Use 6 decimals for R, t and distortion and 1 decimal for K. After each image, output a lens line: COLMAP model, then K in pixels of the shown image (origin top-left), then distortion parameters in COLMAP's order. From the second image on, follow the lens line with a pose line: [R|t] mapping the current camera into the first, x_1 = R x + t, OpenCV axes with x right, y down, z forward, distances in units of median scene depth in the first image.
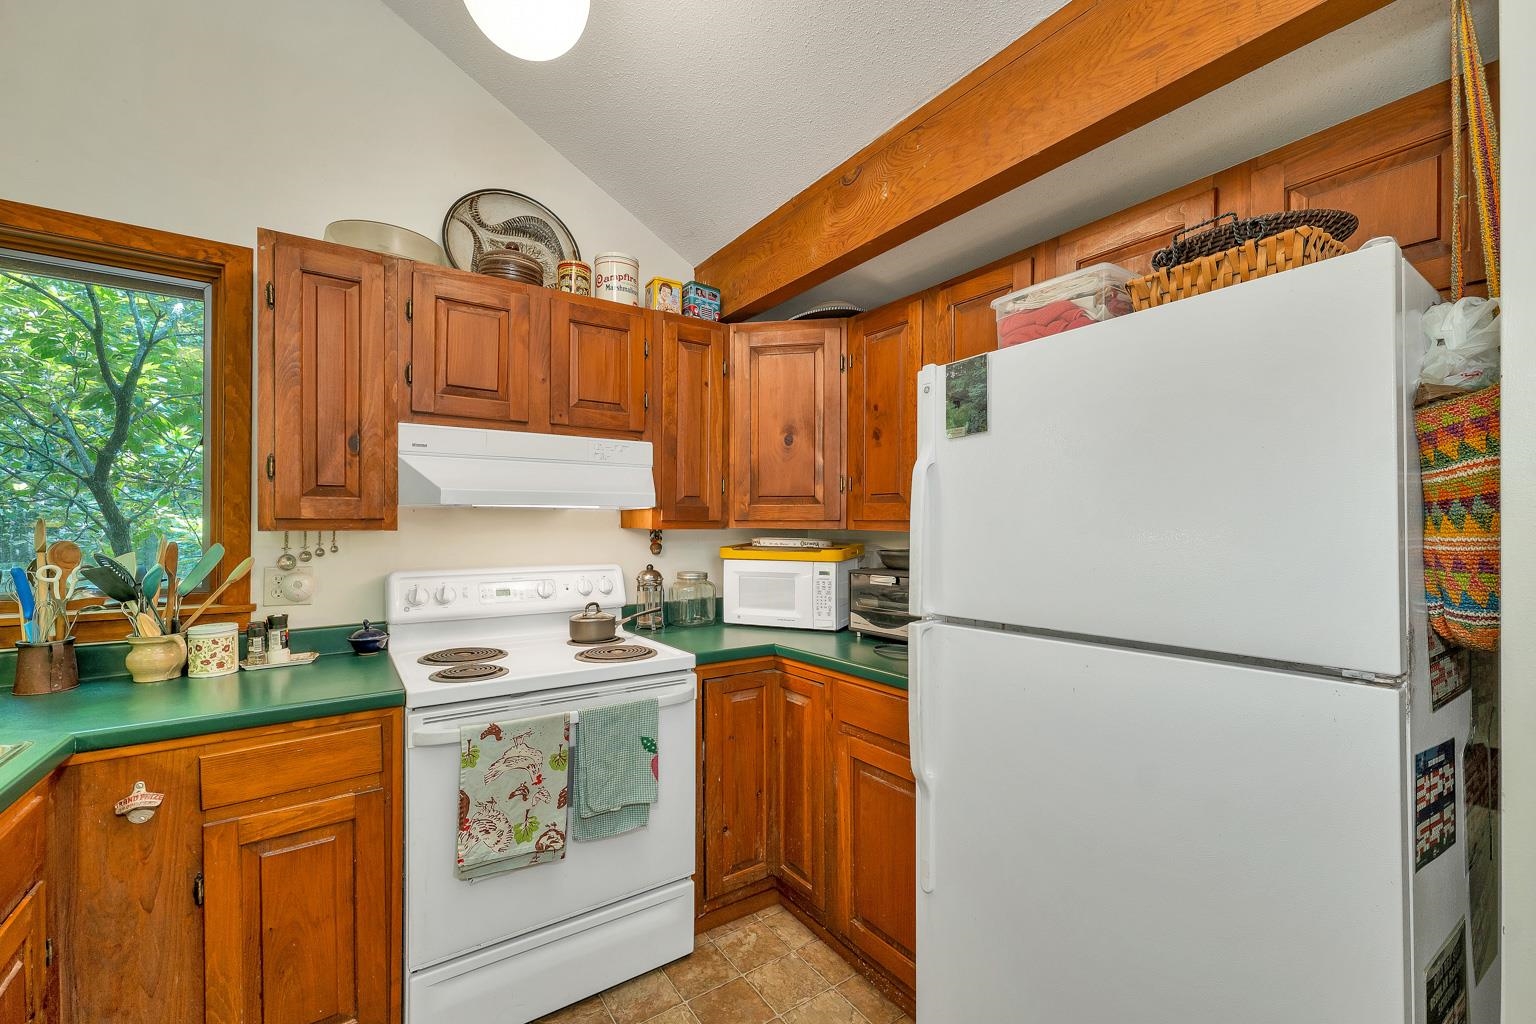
lens RADIAL K [[631.4, 0, 763.2], [0, 631.4, 524.9], [0, 0, 1]] dist [0.000256, 0.000095]
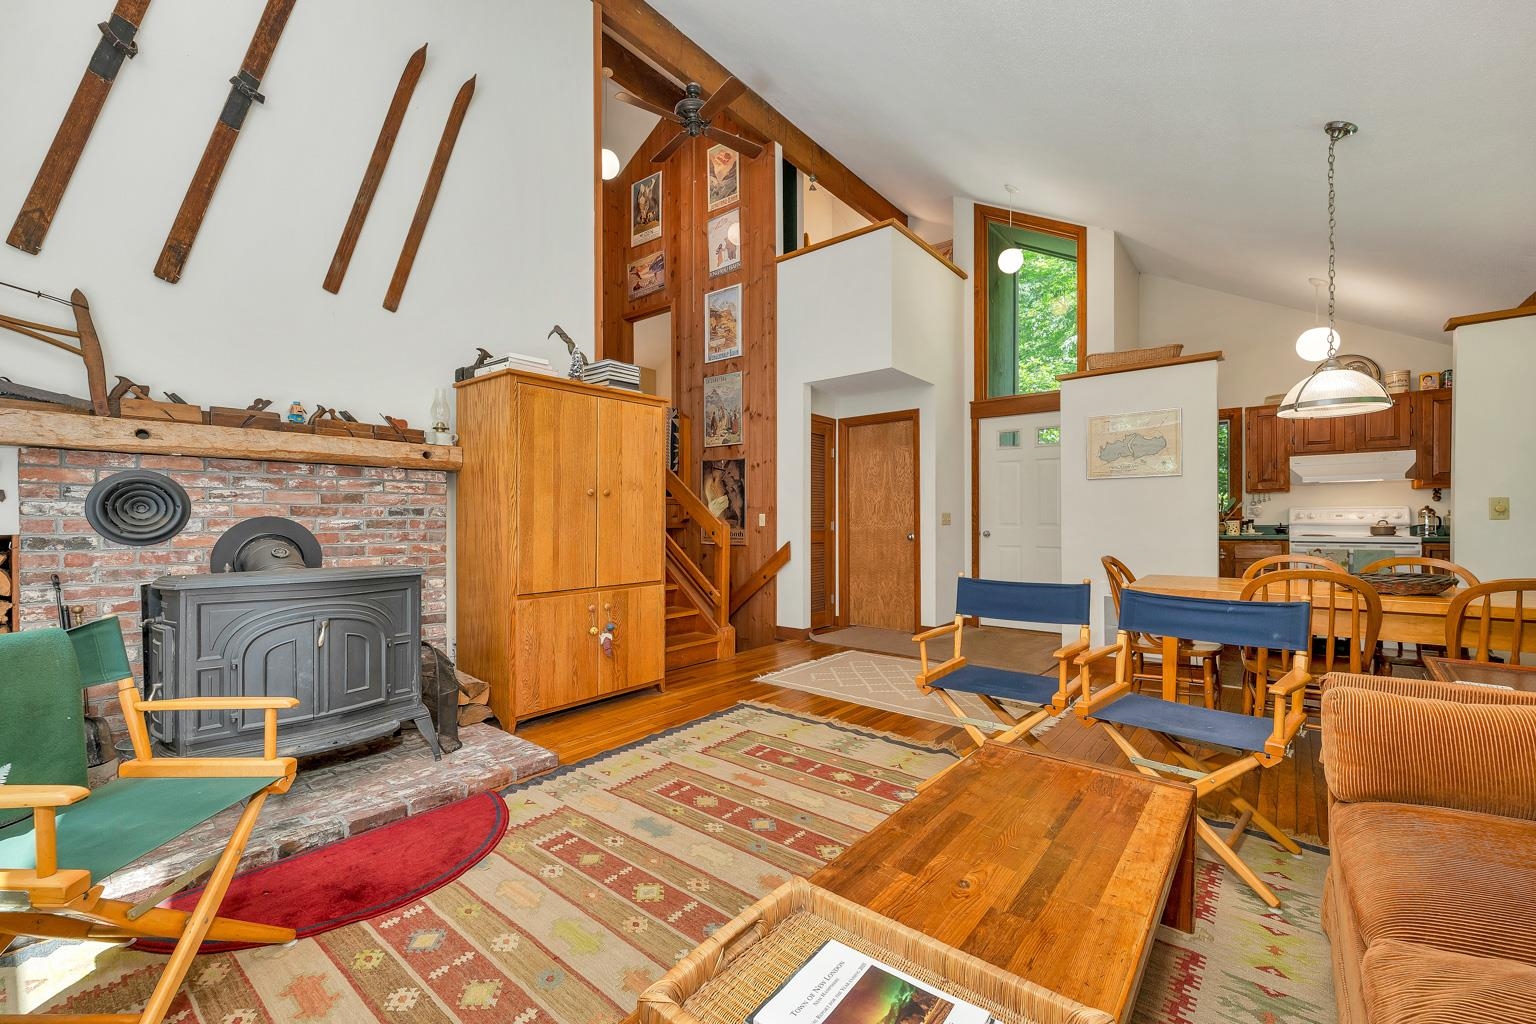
lens RADIAL K [[631.4, 0, 770.8], [0, 631.4, 520.1], [0, 0, 1]] dist [0.001609, 0.000200]
pose [[0.280786, 0.001447, -0.959769, 1.631269], [0.011648, 0.999920, 0.004916, 0.099648], [0.959700, -0.012560, 0.280747, -2.245826]]
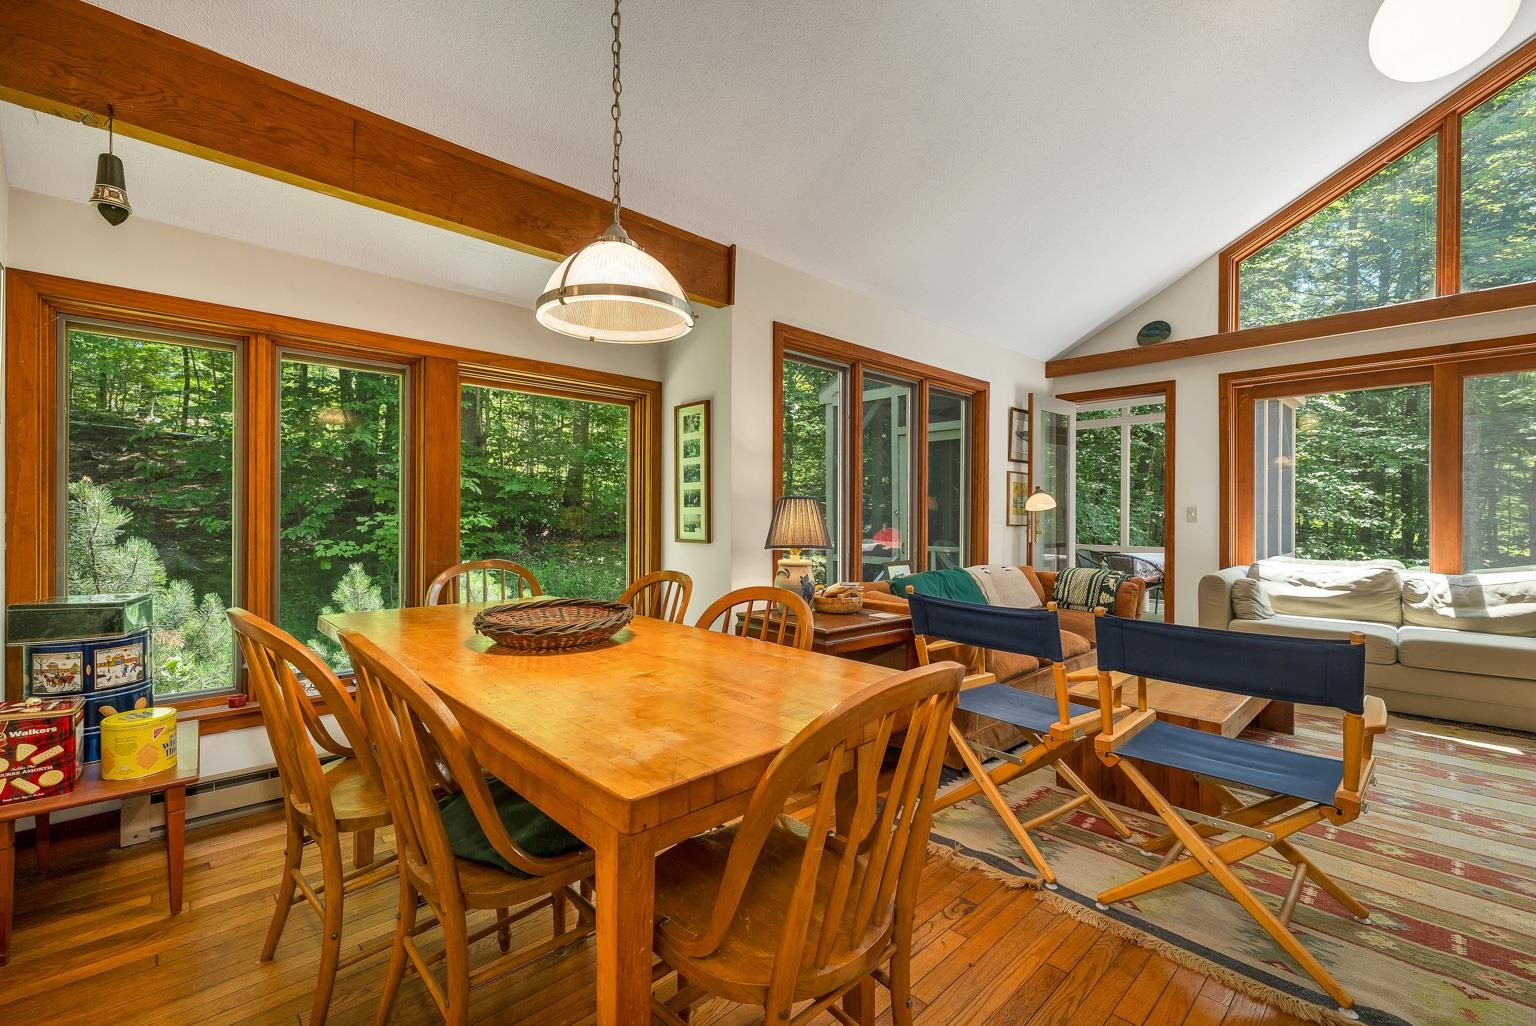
lens RADIAL K [[649.2, 0, 764.7], [0, 649.2, 517.9], [0, 0, 1]] dist [0.000996, 0.000015]
pose [[-0.155804, -0.007781, 0.987757, -0.415015], [-0.013294, 0.999895, 0.005780, 0.114185], [-0.987699, -0.012231, -0.155891, -0.515838]]
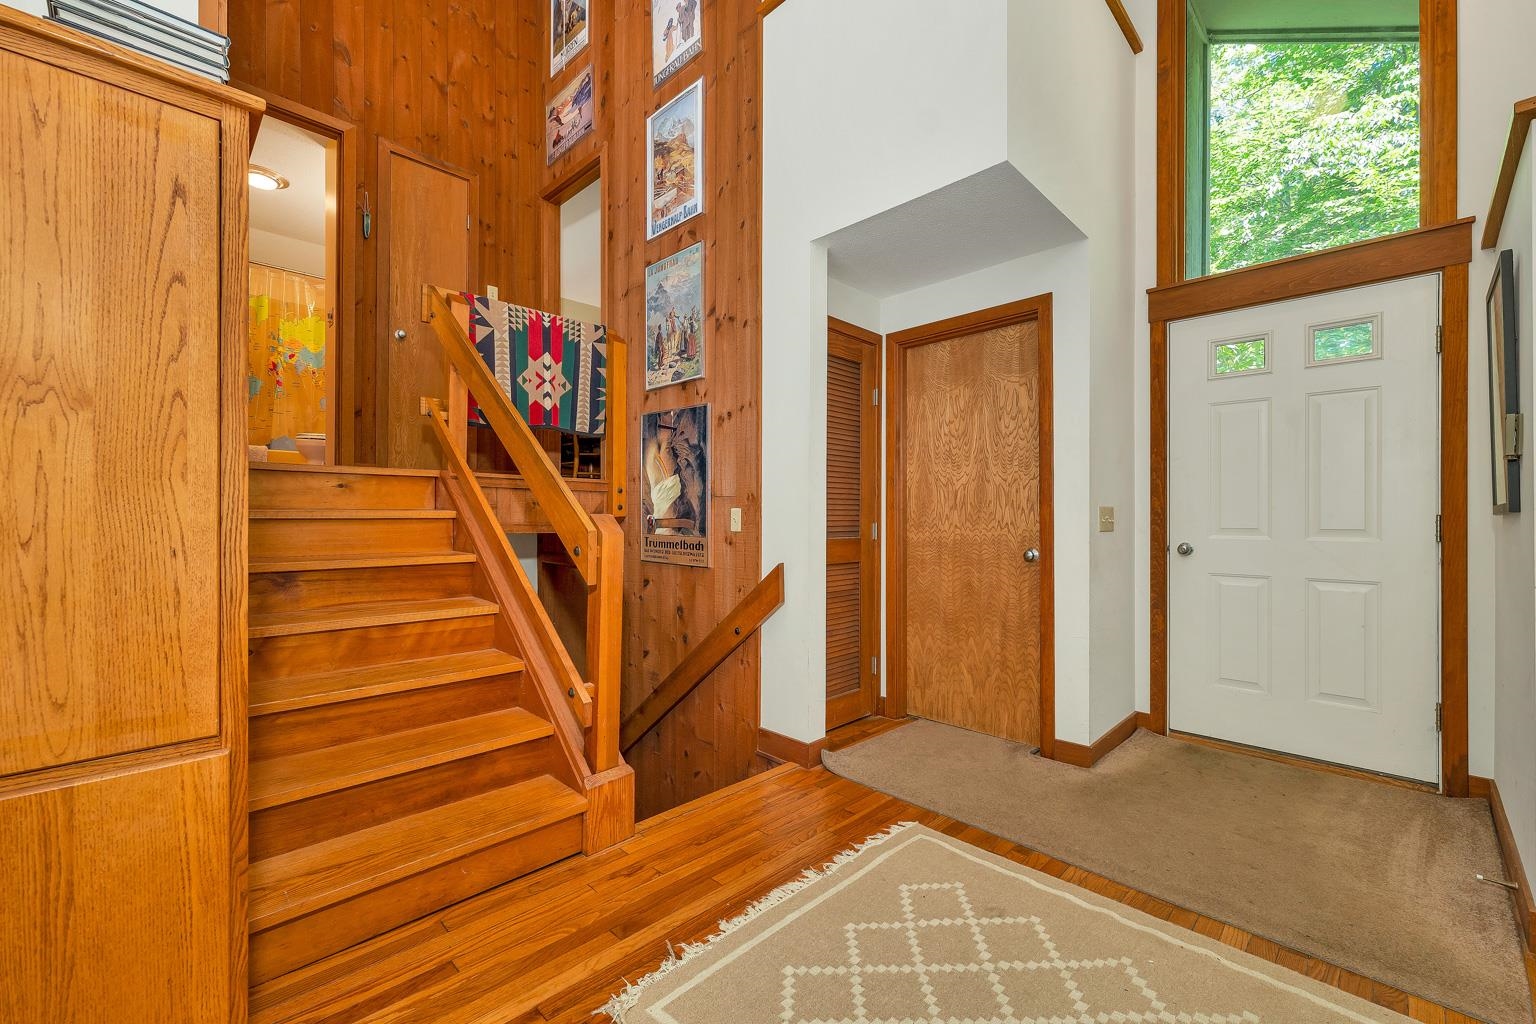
lens RADIAL K [[629.4, 0, 769.1], [0, 629.4, 515.0], [0, 0, 1]] dist [0.001871, -0.000315]
pose [[0.185731, -0.002938, -0.982596, 0.150917], [0.008186, 0.999965, -0.001442, 0.104435], [0.982567, -0.007775, 0.185748, -1.591322]]
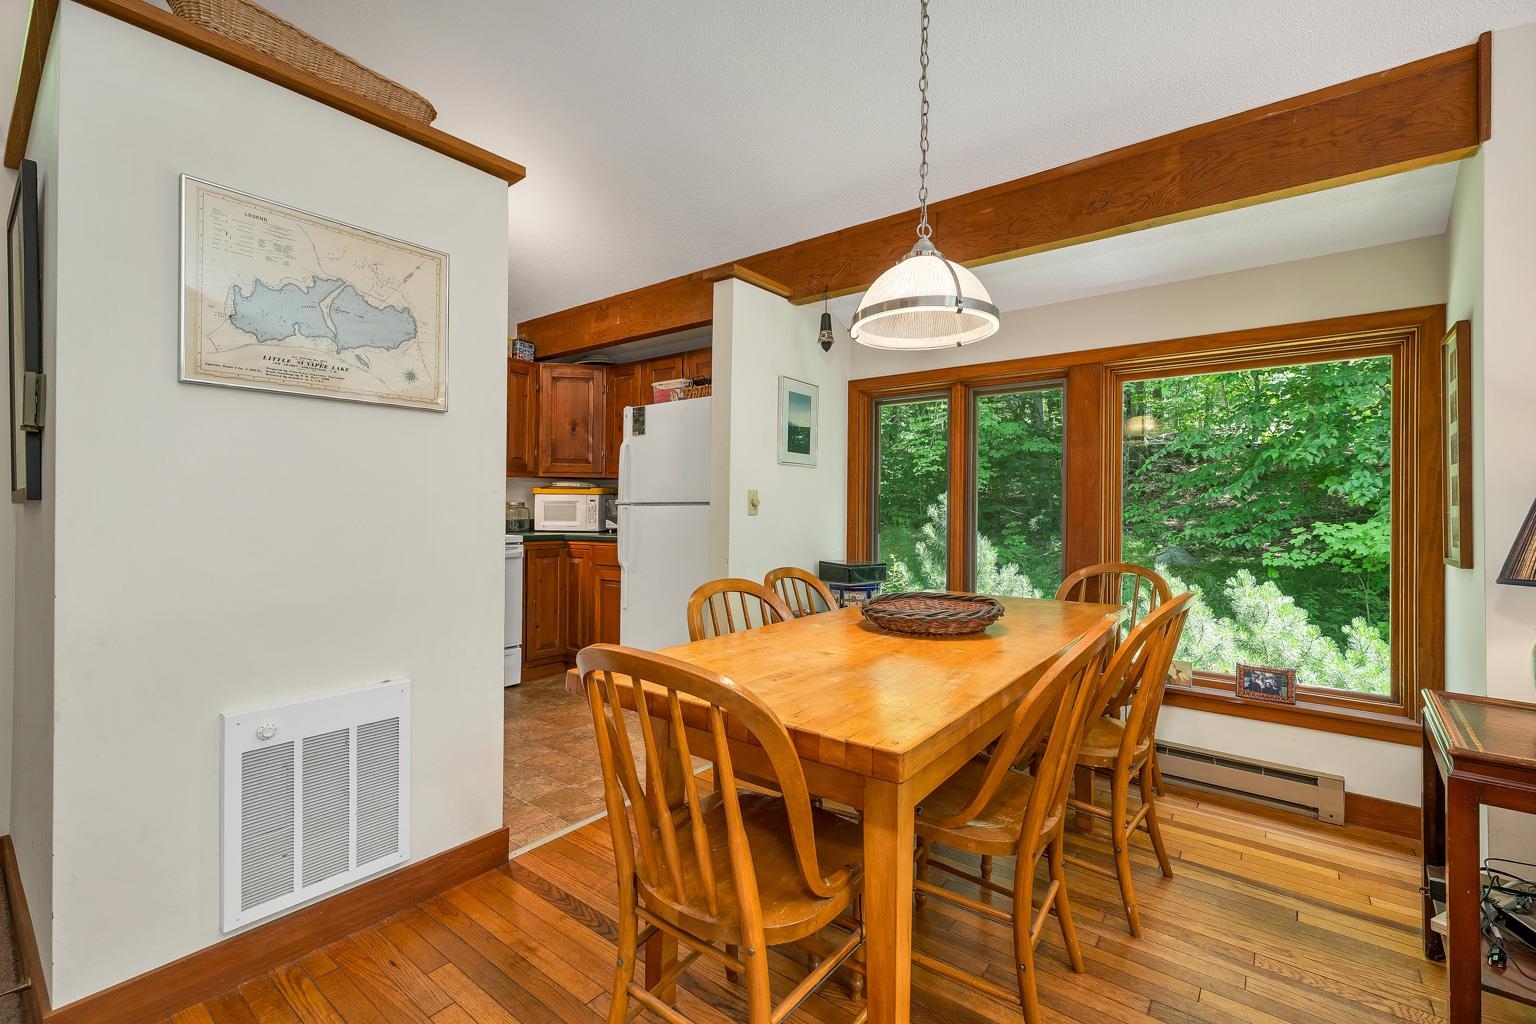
lens RADIAL K [[661.2, 0, 771.7], [0, 661.2, 507.4], [0, 0, 1]] dist [0.002505, 0.000070]
pose [[0.952116, 0.007332, 0.305648, 0.003192], [-0.008753, 0.999956, 0.003278, 0.106947], [-0.305610, -0.005796, 0.952139, -1.302023]]
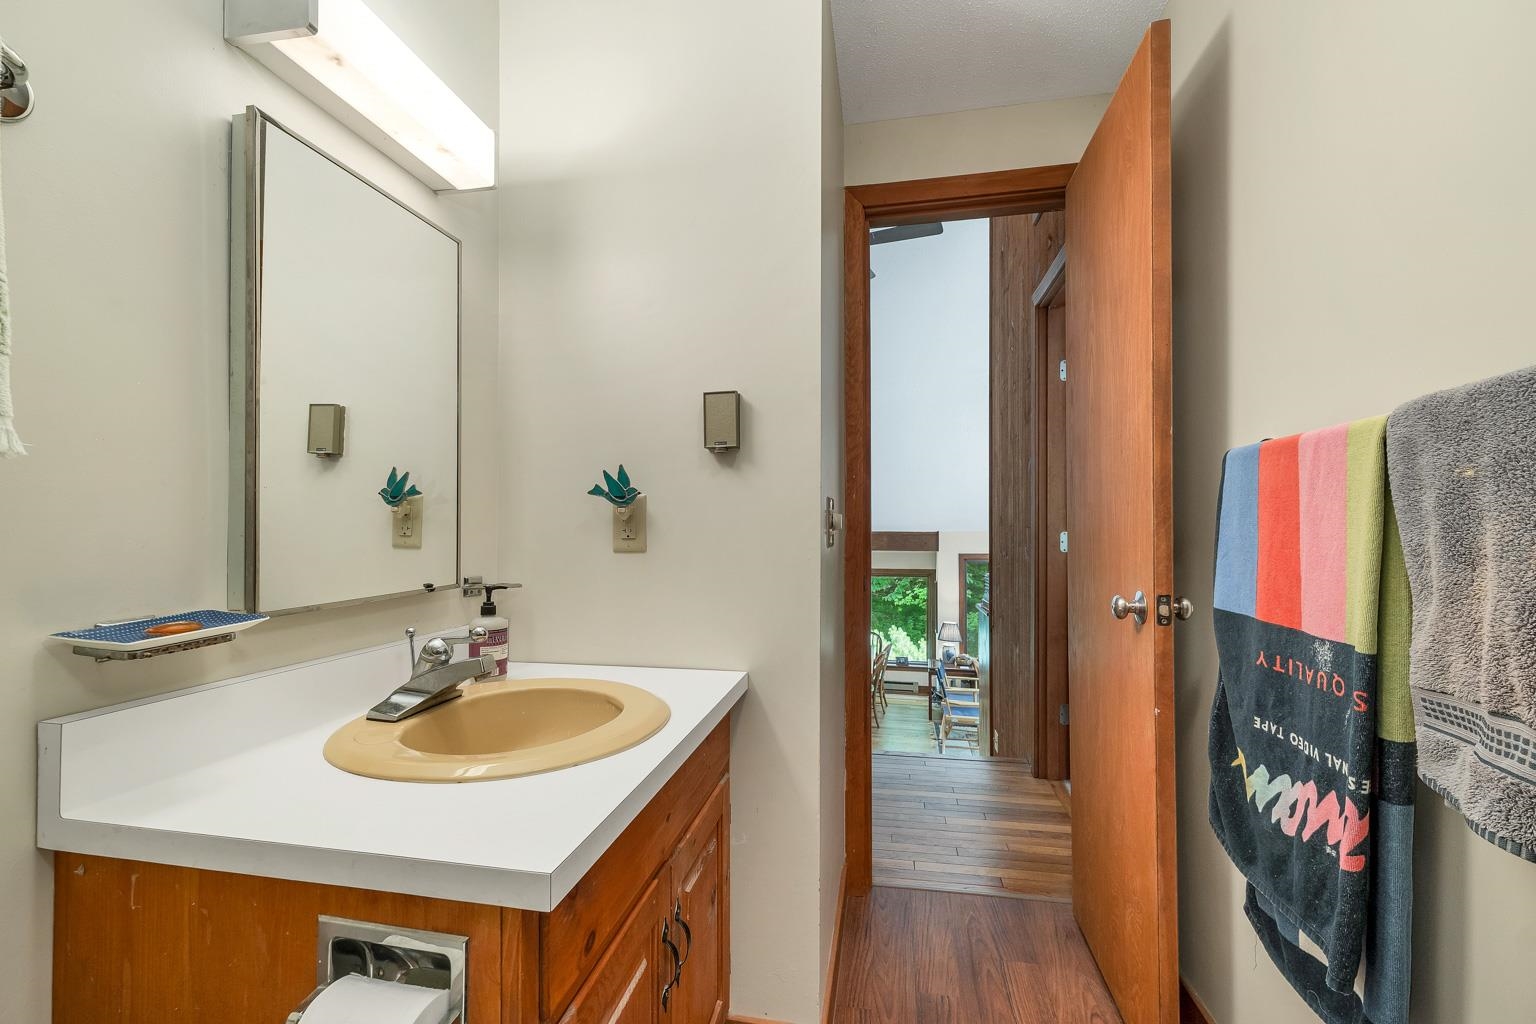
lens RADIAL K [[646.6, 0, 768.0], [0, 646.6, 512.0], [0, 0, 1]] dist [0.001233, 0.000131]
pose [[0.709294, 0.002486, 0.704908, -3.322682], [-0.004836, 0.999987, 0.001339, -0.818122], [-0.704896, -0.004359, 0.709298, -3.417874]]
